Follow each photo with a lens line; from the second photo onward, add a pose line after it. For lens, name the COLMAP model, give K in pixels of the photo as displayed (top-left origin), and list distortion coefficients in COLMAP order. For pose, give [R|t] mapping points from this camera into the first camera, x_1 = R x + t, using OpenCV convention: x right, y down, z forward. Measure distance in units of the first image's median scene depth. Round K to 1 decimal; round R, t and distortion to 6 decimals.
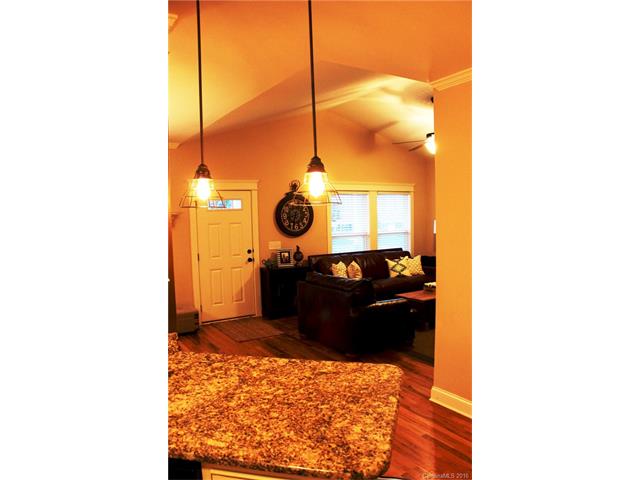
lens RADIAL K [[486.1, 0, 321.2], [0, 486.1, 244.3], [0, 0, 1]] dist [-0.004737, 0.000435]
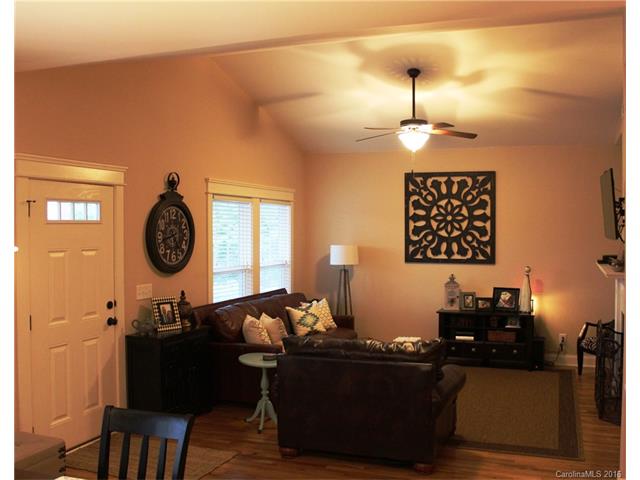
lens RADIAL K [[708.5, 0, 321.1], [0, 708.5, 237.0], [0, 0, 1]] dist [-0.037910, 0.000000]
pose [[0.753797, 0.013973, 0.656959, -0.458571], [0.024613, 0.998472, -0.049477, -0.014236], [-0.656646, 0.053465, 0.752301, 0.291824]]
